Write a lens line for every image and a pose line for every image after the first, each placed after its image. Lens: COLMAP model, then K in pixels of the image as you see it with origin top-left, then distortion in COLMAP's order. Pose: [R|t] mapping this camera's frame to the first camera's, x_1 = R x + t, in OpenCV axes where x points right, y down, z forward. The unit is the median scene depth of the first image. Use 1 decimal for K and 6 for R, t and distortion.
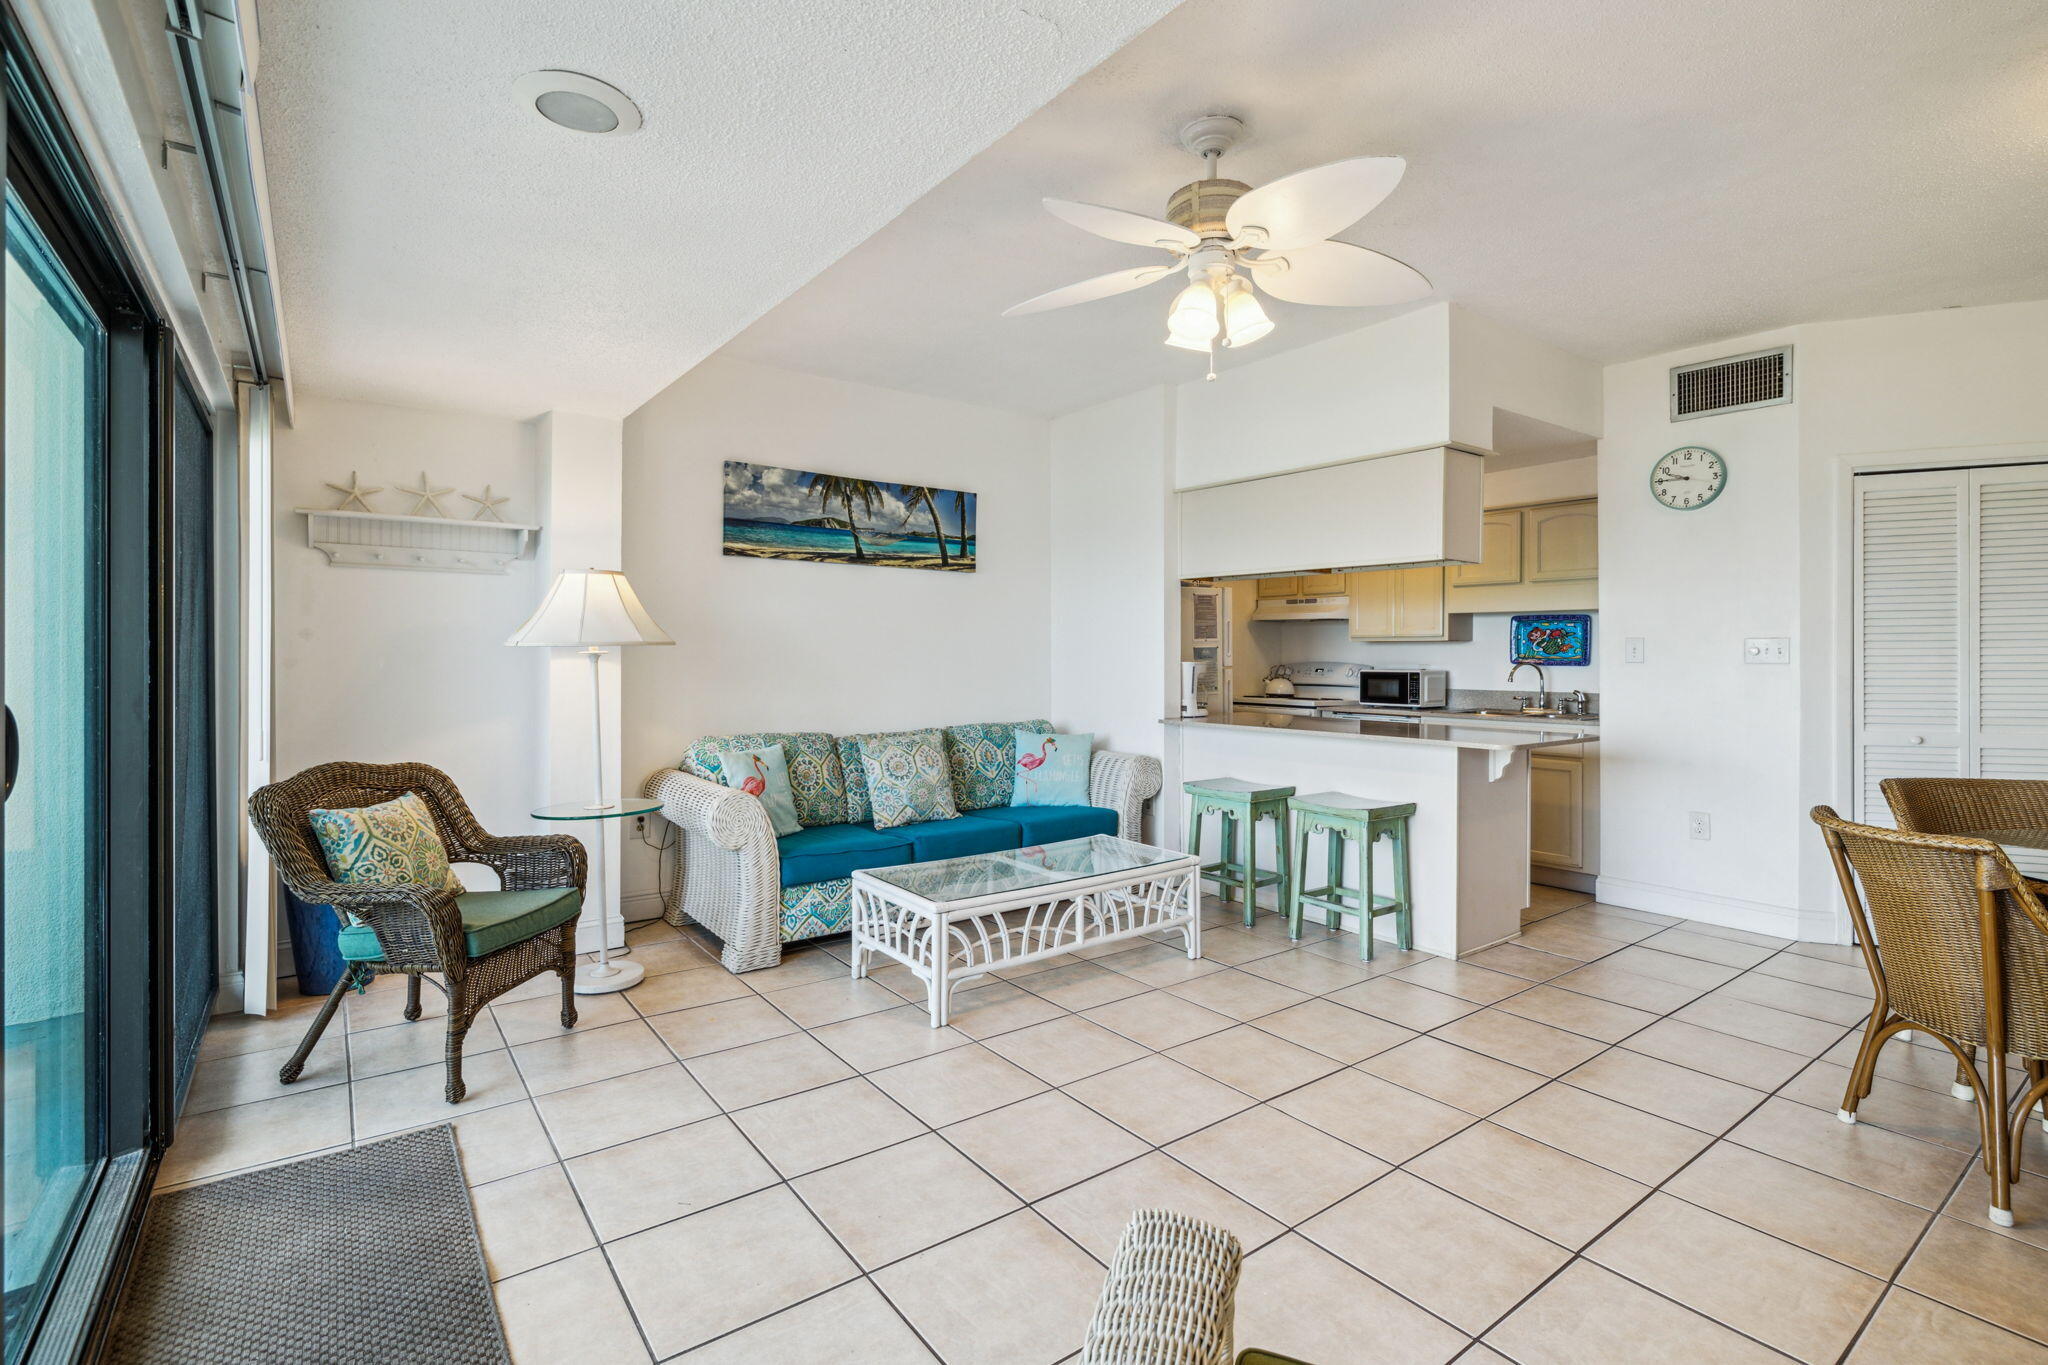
lens RADIAL K [[945.2, 0, 1032.2], [0, 945.2, 655.4], [0, 0, 1]] dist [-0.001842, -0.000365]
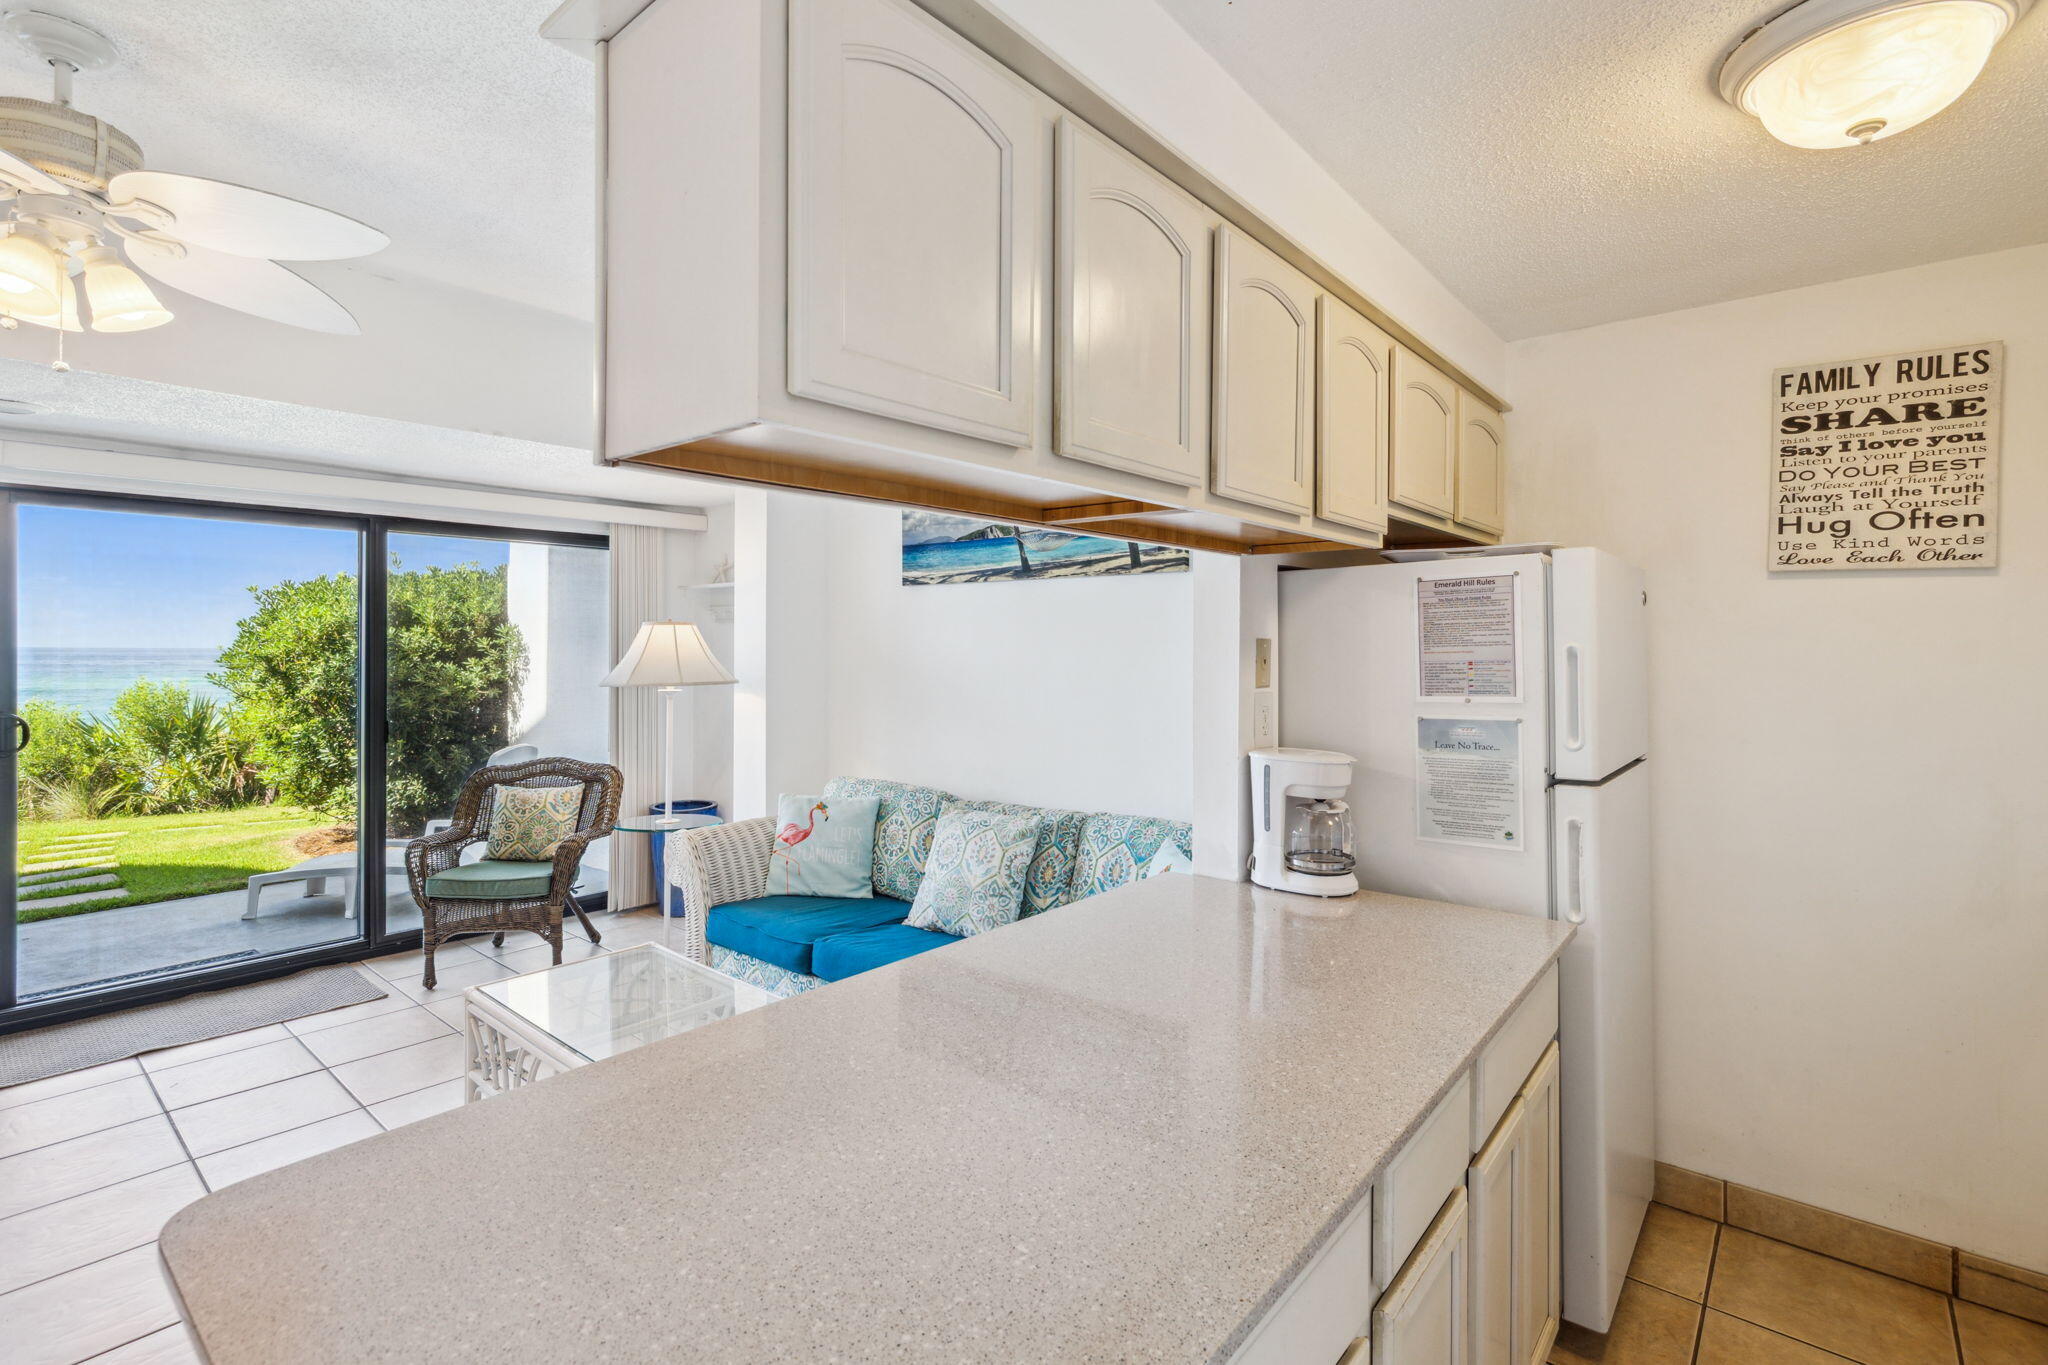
lens RADIAL K [[945.2, 0, 1032.2], [0, 945.2, 655.4], [0, 0, 1]] dist [-0.001842, -0.000365]
pose [[0.225791, 0.003659, -0.974169, 0.578833], [-0.006424, 0.999977, 0.002267, -0.038147], [0.974155, 0.005746, 0.225809, 0.862885]]
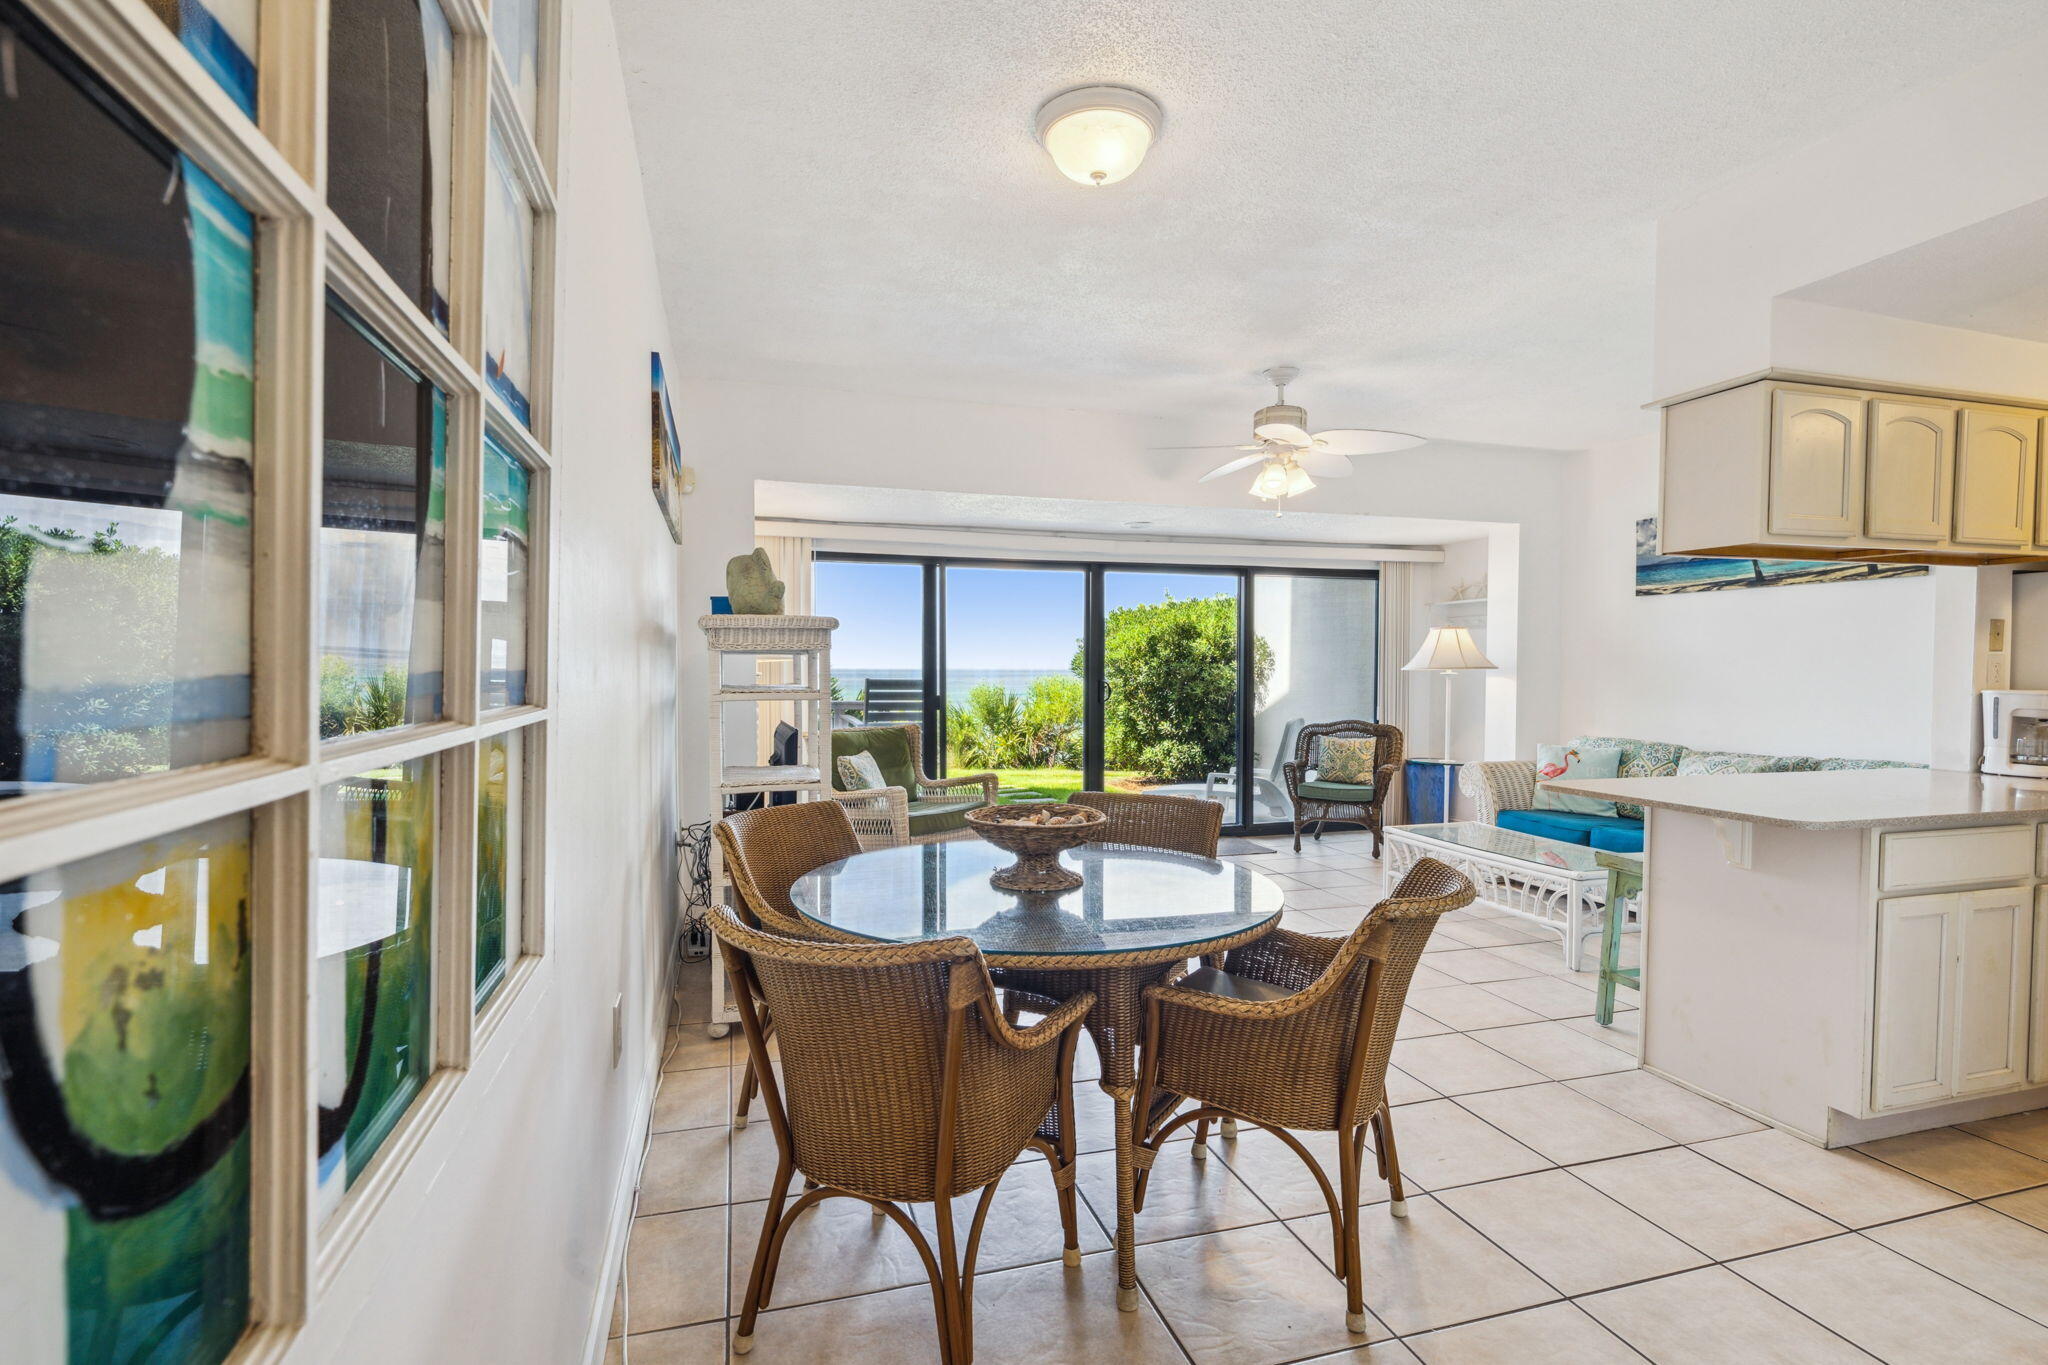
lens RADIAL K [[965.3, 0, 1019.2], [0, 965.3, 697.2], [0, 0, 1]] dist [0.003987, 0.000370]
pose [[-0.342330, 0.023689, -0.939281, 1.097206], [-0.007847, 0.999575, 0.028070, -0.001849], [0.939547, 0.016979, -0.341999, 0.634439]]
